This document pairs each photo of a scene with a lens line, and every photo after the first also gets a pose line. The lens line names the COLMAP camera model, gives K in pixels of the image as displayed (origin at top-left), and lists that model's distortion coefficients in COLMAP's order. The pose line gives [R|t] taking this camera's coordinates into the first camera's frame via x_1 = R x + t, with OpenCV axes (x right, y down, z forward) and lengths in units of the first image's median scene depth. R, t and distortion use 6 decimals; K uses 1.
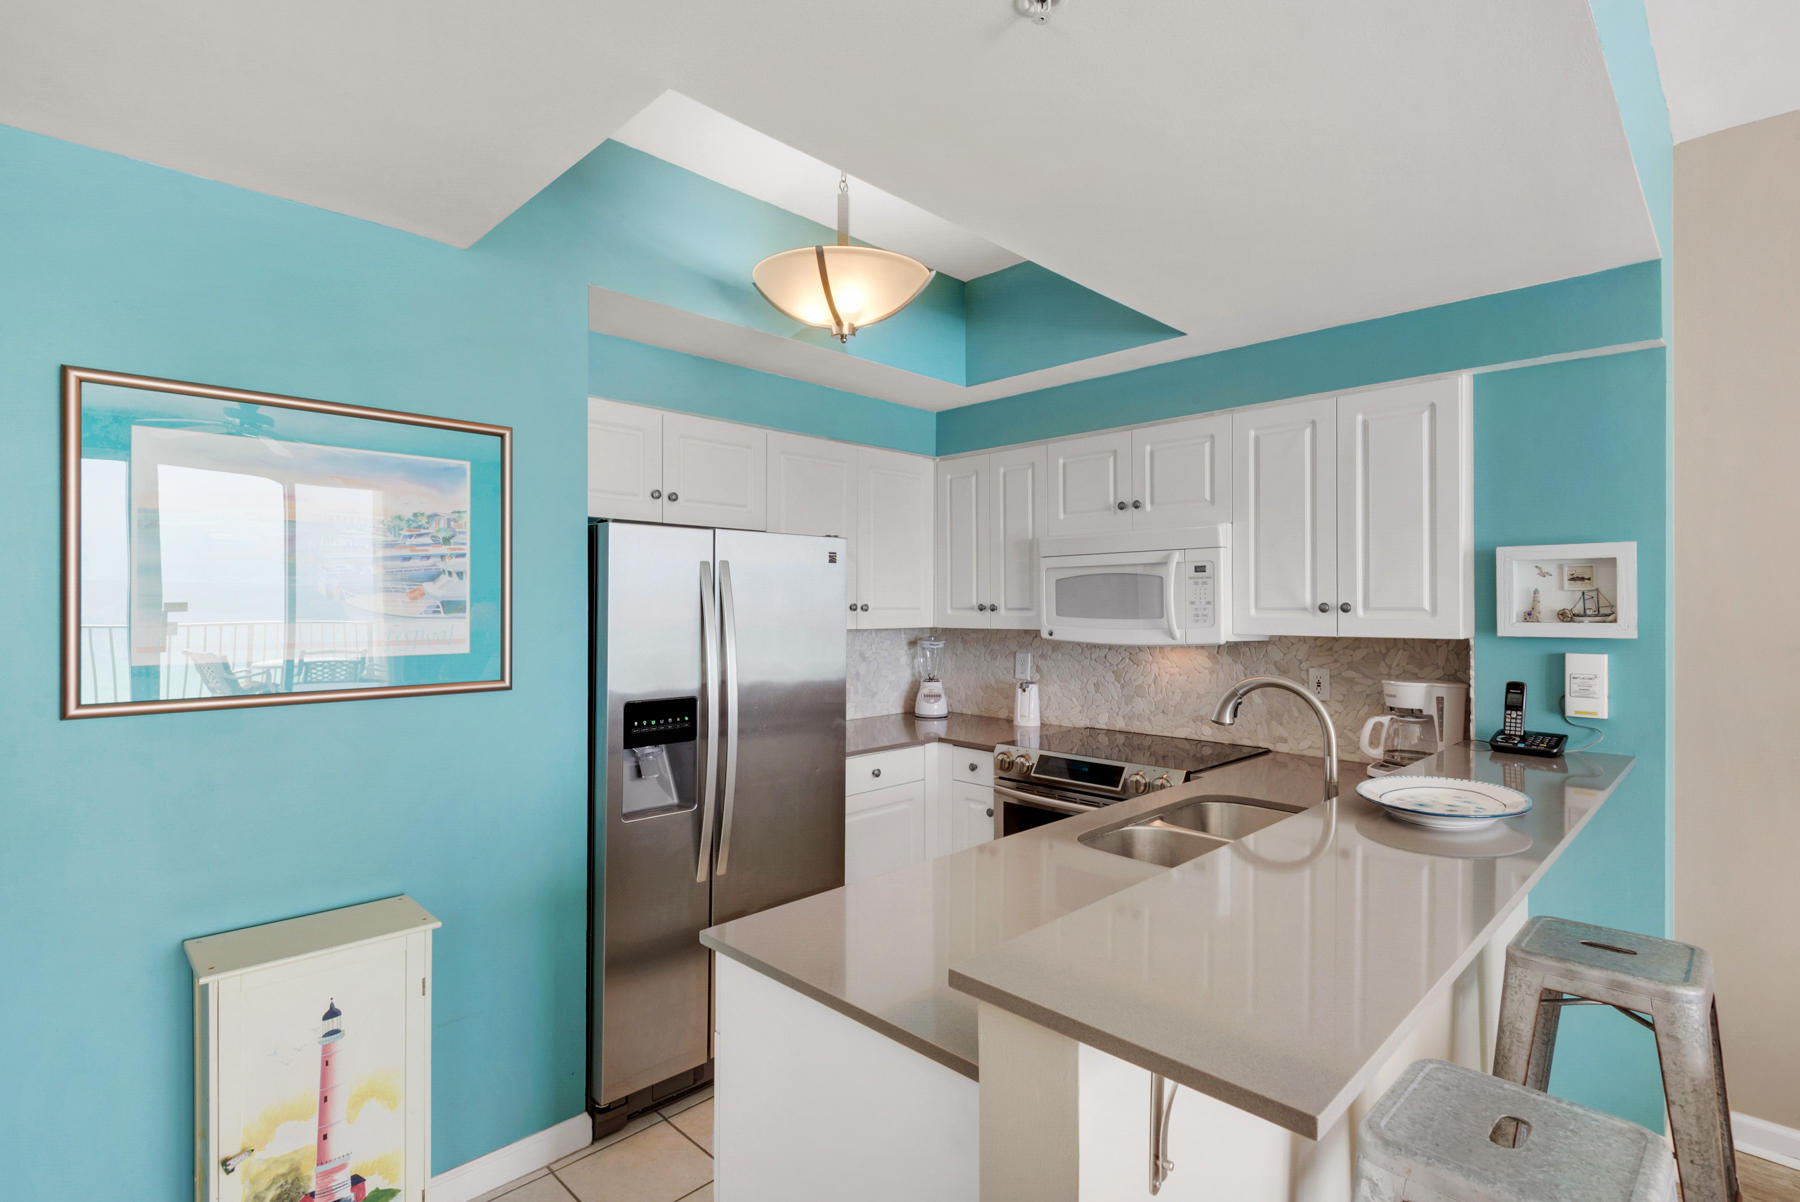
lens RADIAL K [[864.6, 0, 871.2], [0, 864.6, 598.4], [0, 0, 1]] dist [0.001528, -0.000439]
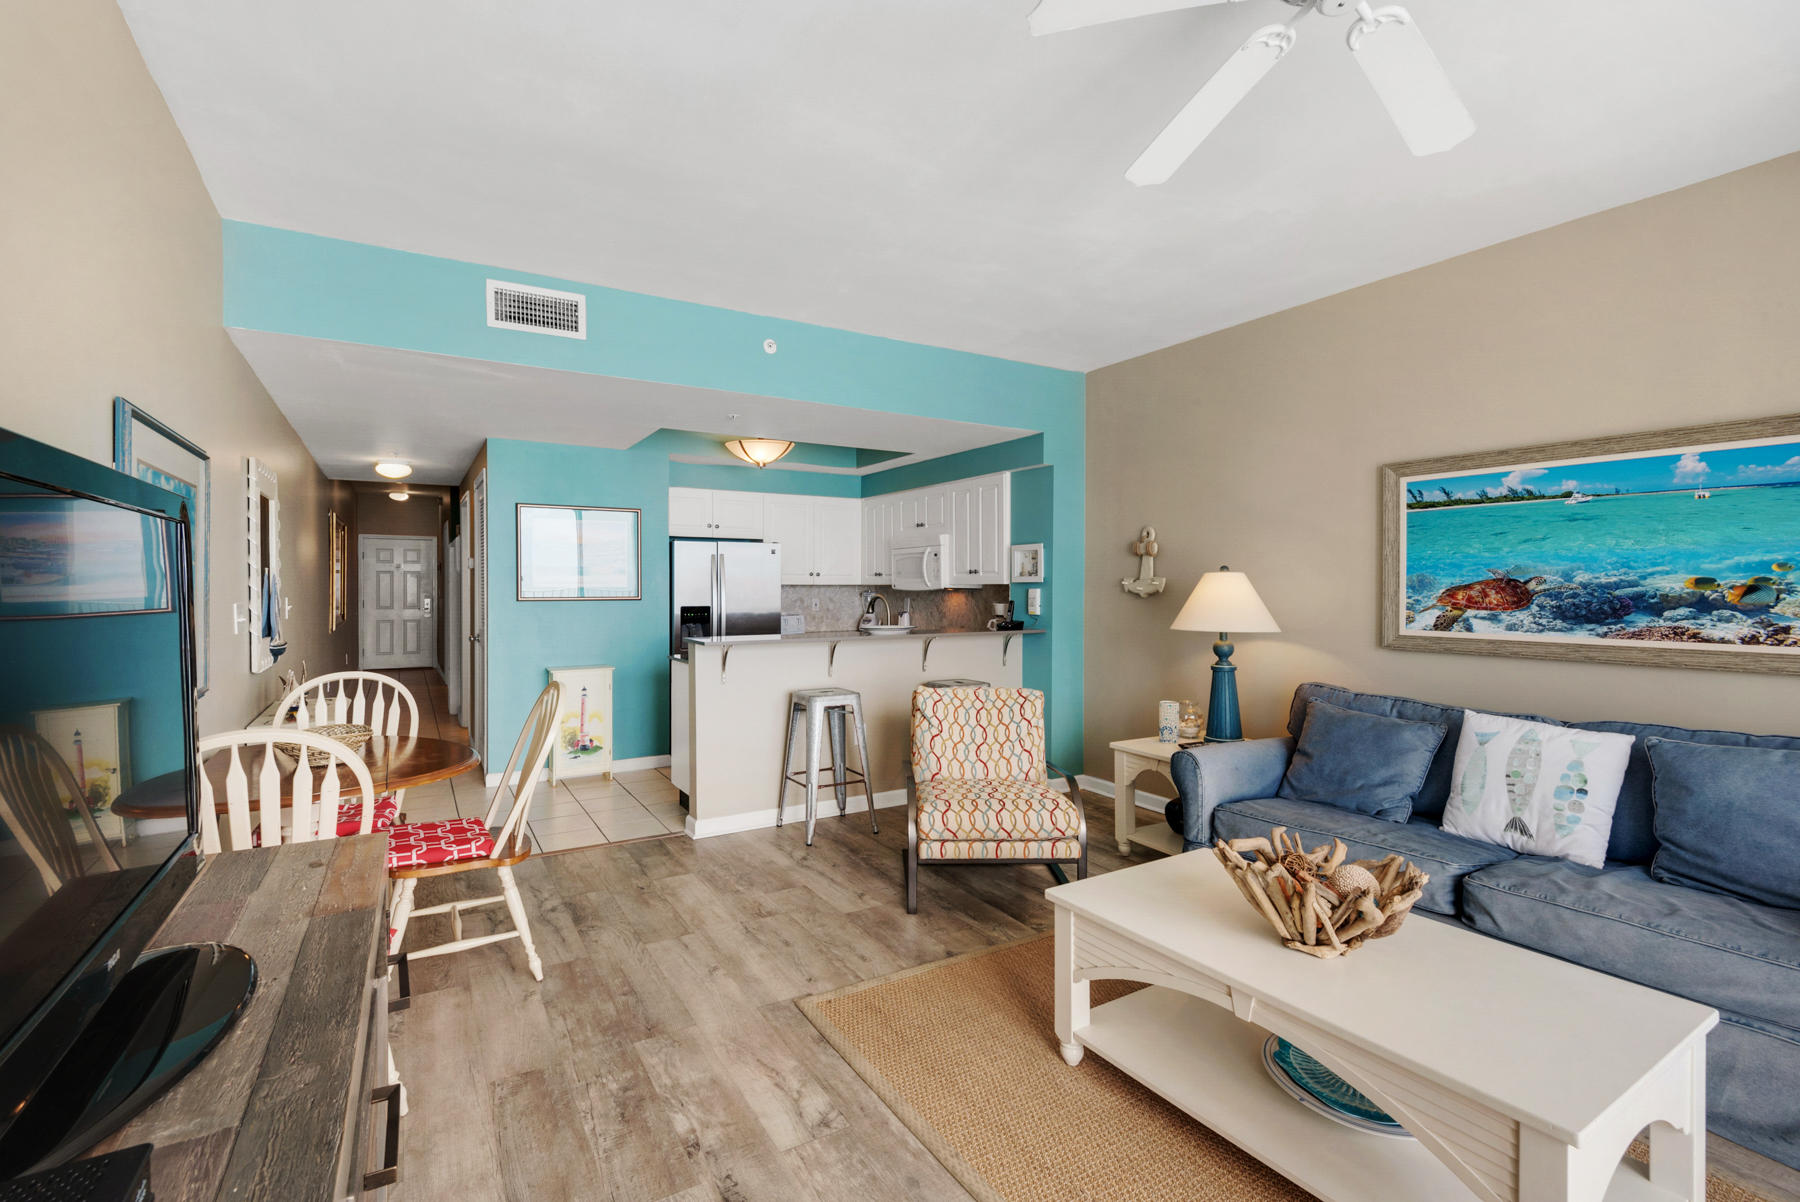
lens RADIAL K [[832.5, 0, 860.0], [0, 832.5, 596.3], [0, 0, 1]] dist [0.033844, -0.026664]
pose [[0.961481, 0.002738, -0.274857, 0.878341], [0.002772, 0.999803, 0.019656, 0.033129], [0.274857, -0.019661, 0.961284, -1.231923]]
